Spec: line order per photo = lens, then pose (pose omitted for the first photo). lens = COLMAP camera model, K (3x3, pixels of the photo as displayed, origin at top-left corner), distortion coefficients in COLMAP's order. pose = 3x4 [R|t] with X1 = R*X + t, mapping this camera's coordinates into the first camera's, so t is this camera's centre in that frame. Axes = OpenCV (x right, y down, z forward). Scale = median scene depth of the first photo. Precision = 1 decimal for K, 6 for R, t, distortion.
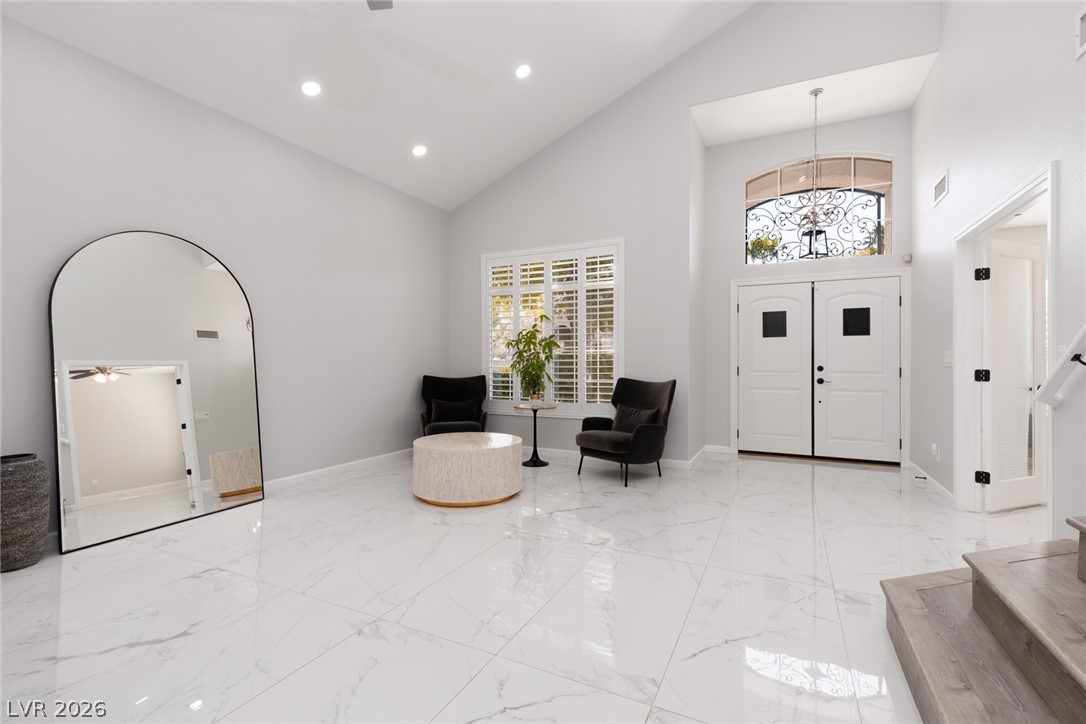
lens RADIAL K [[480.8, 0, 550.6], [0, 480.8, 361.2], [0, 0, 1]] dist [0.008445, -0.001202]
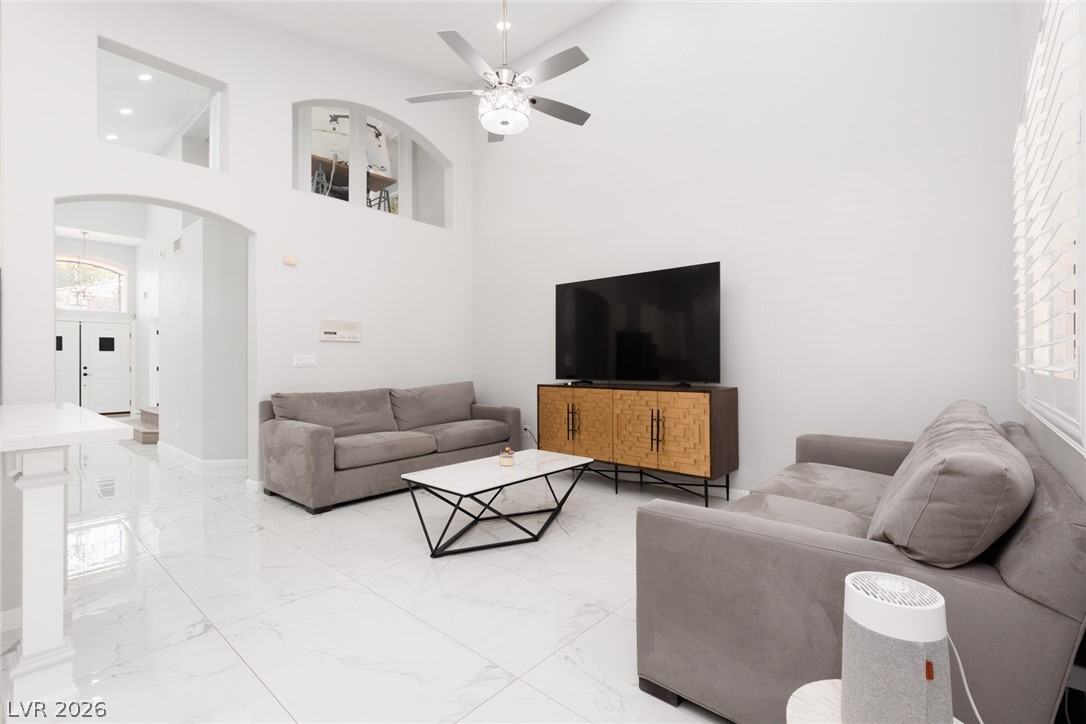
lens RADIAL K [[480.8, 0, 544.1], [0, 480.8, 357.6], [0, 0, 1]] dist [0.008445, -0.001202]
pose [[0.256620, 0.001682, 0.966511, -0.835606], [0.004793, 0.999984, -0.003012, -0.011199], [-0.966501, 0.005405, 0.256608, -1.261644]]
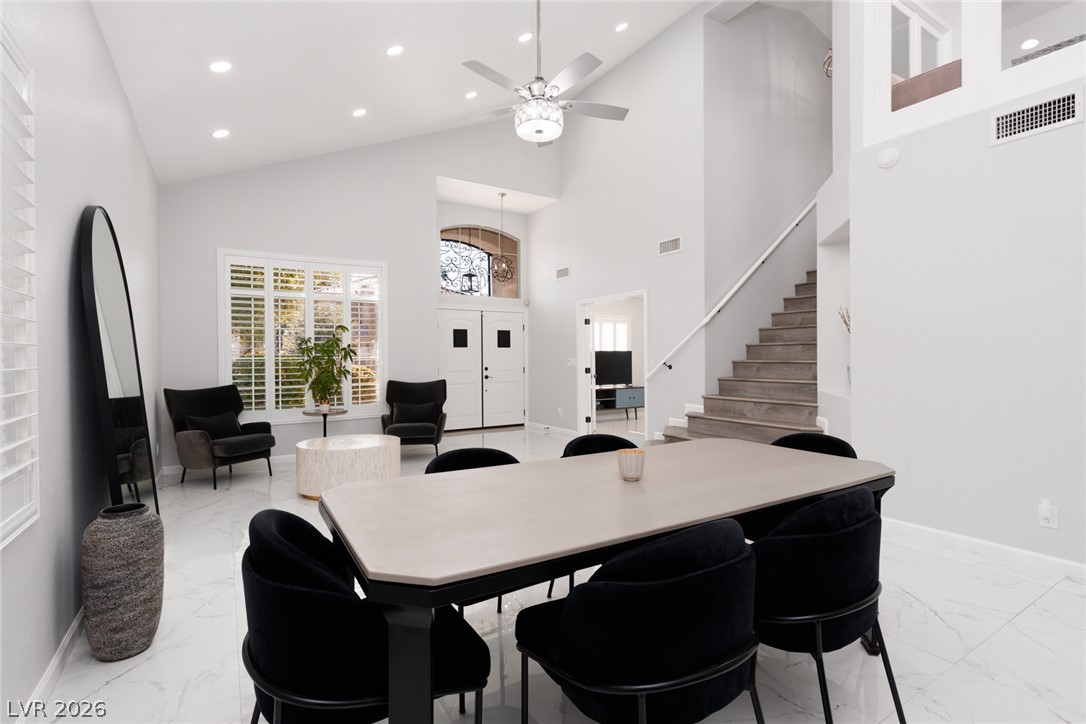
lens RADIAL K [[505.2, 0, 546.0], [0, 505.2, 359.1], [0, 0, 1]] dist [0.003130, -0.002048]
pose [[0.524997, -0.006754, 0.851077, -0.705888], [0.011948, 0.999928, 0.000565, -0.014121], [-0.851020, 0.009872, 0.525040, 0.009684]]
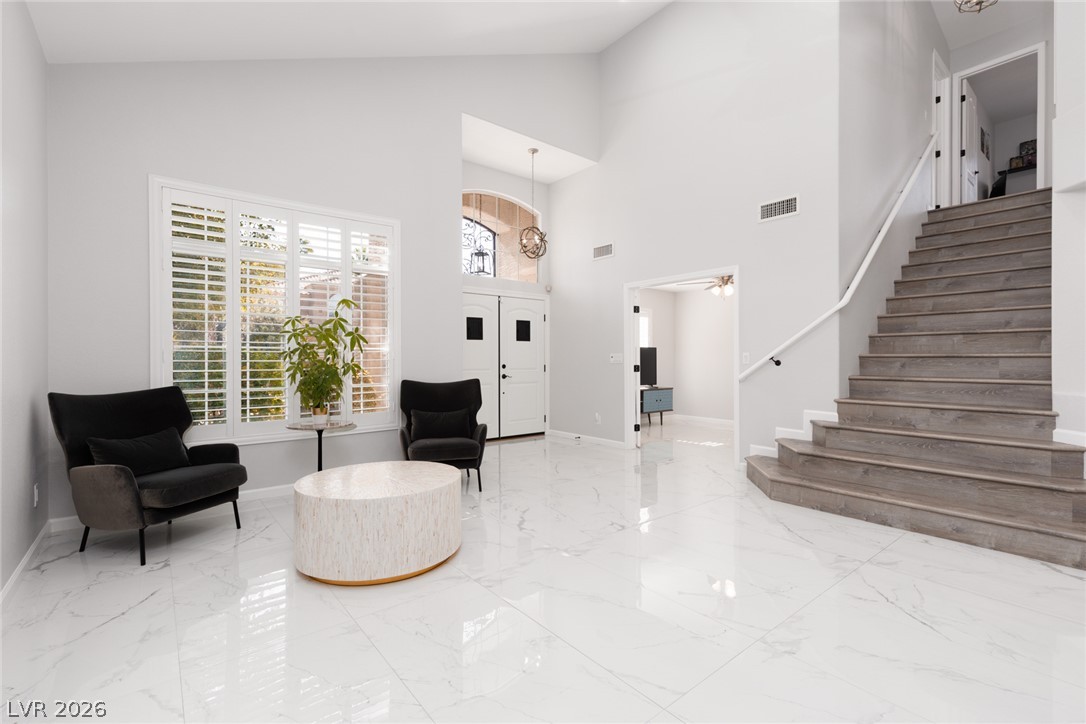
lens RADIAL K [[480.8, 0, 546.7], [0, 480.8, 359.7], [0, 0, 1]] dist [0.008445, -0.001202]
pose [[0.421070, -0.001164, 0.907028, -0.532837], [0.006956, 0.999974, -0.001947, 0.001148], [-0.907002, 0.007129, 0.421067, 0.385495]]
